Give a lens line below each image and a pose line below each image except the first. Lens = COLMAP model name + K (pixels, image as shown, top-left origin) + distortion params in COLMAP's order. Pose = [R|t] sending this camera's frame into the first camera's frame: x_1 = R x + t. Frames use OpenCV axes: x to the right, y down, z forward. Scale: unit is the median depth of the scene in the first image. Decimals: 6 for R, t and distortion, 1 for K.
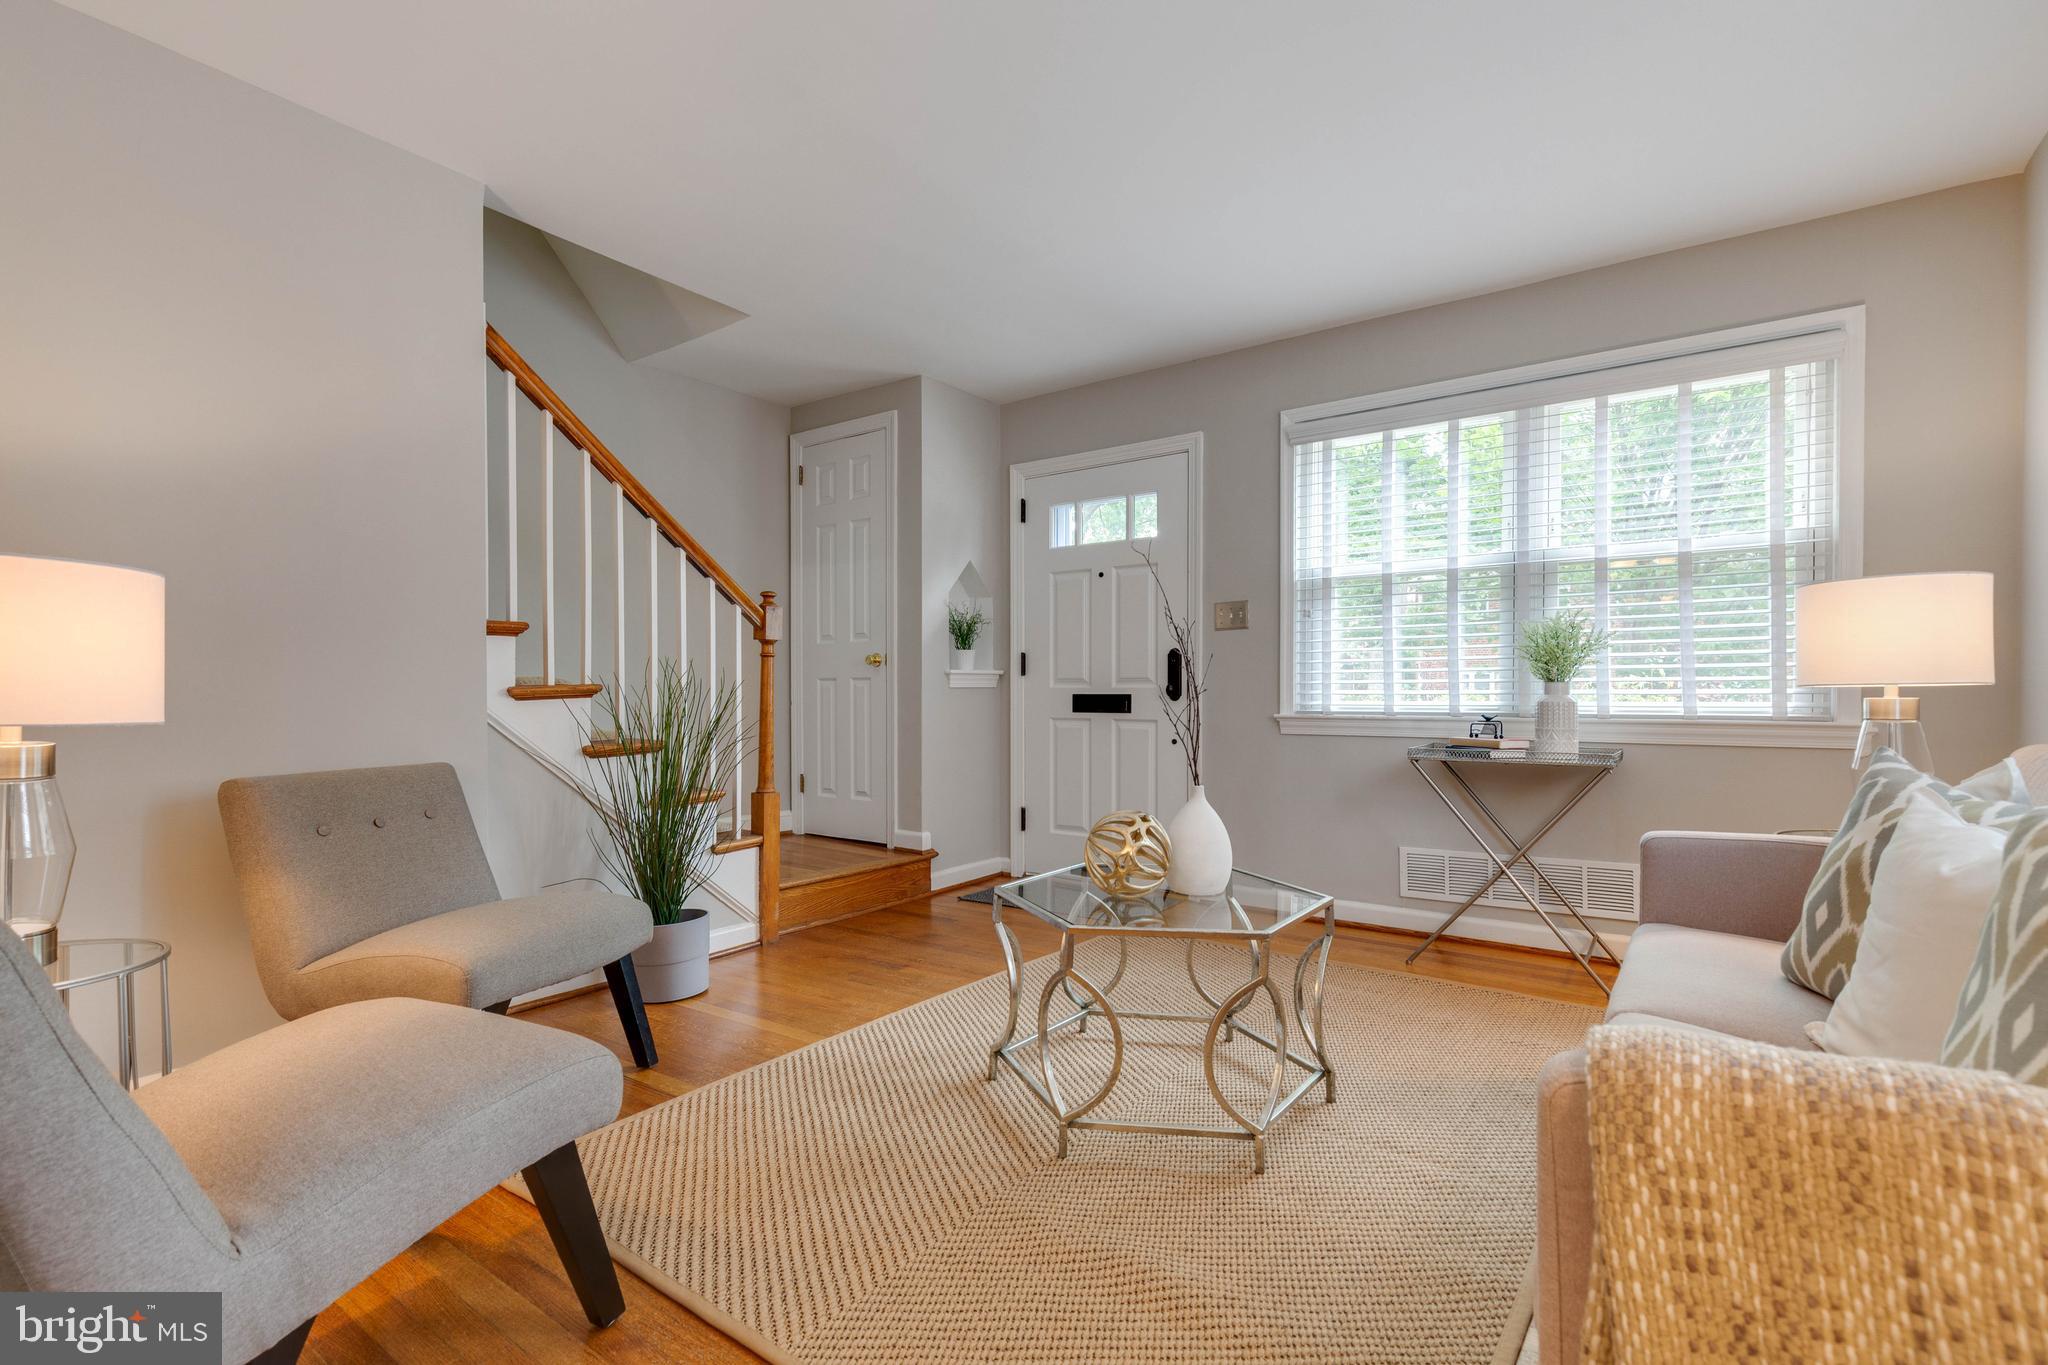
lens RADIAL K [[923.9, 0, 1114.8], [0, 923.9, 689.6], [0, 0, 1]] dist [0.000037, -0.000121]
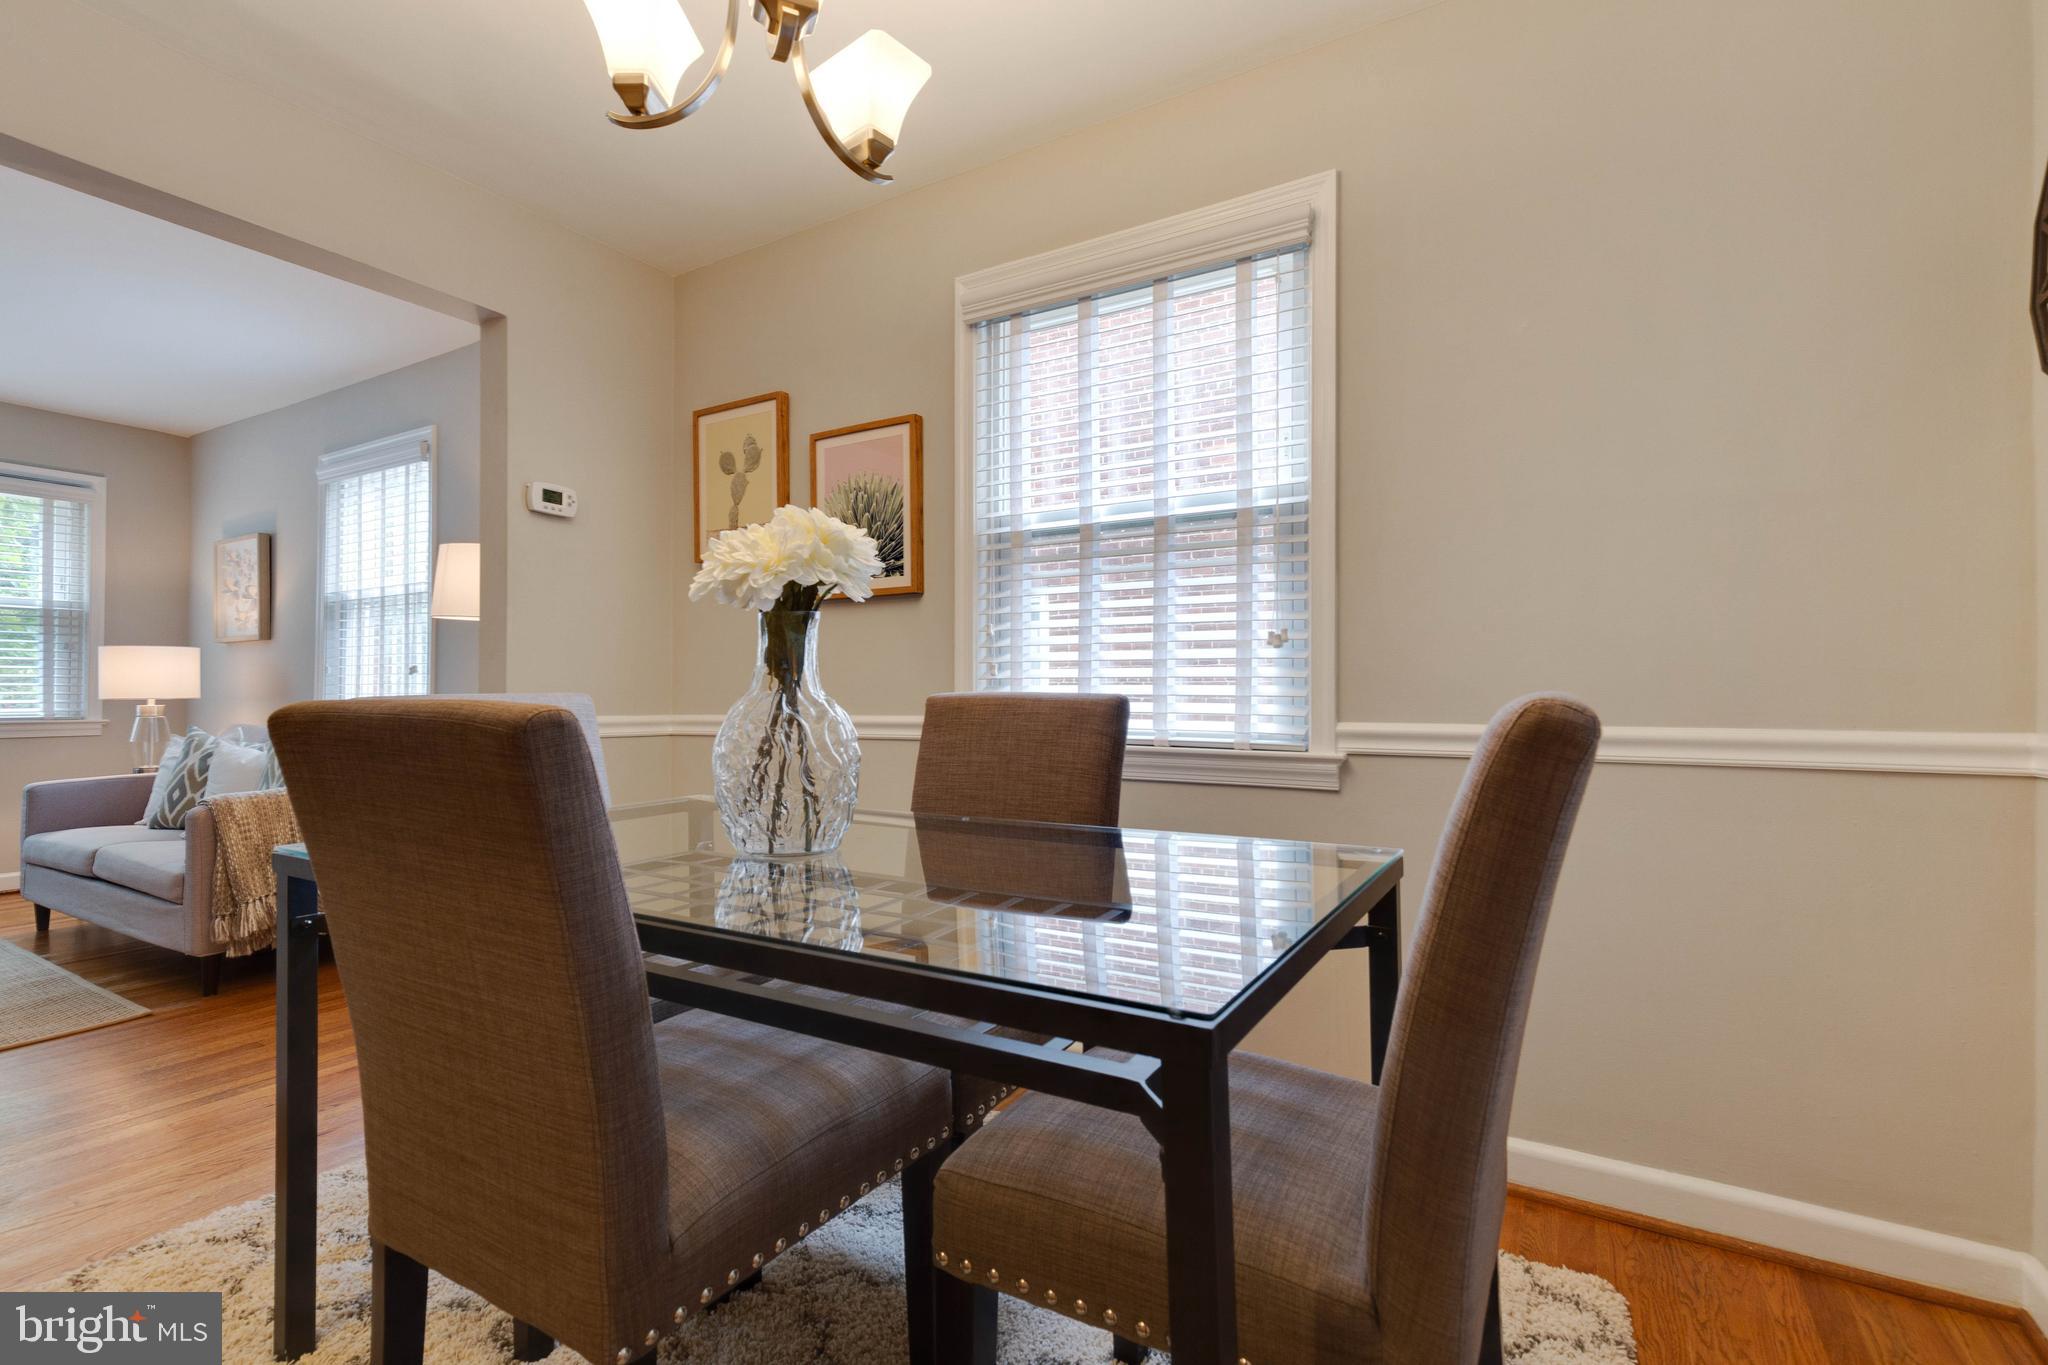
lens RADIAL K [[933.8, 0, 1023.5], [0, 933.8, 660.9], [0, 0, 1]] dist [0.001247, 0.000219]
pose [[-0.052688, 0.021891, 0.998371, -1.785367], [0.015228, 0.999661, -0.021116, -0.019209], [-0.998495, 0.014091, -0.053004, -1.079633]]
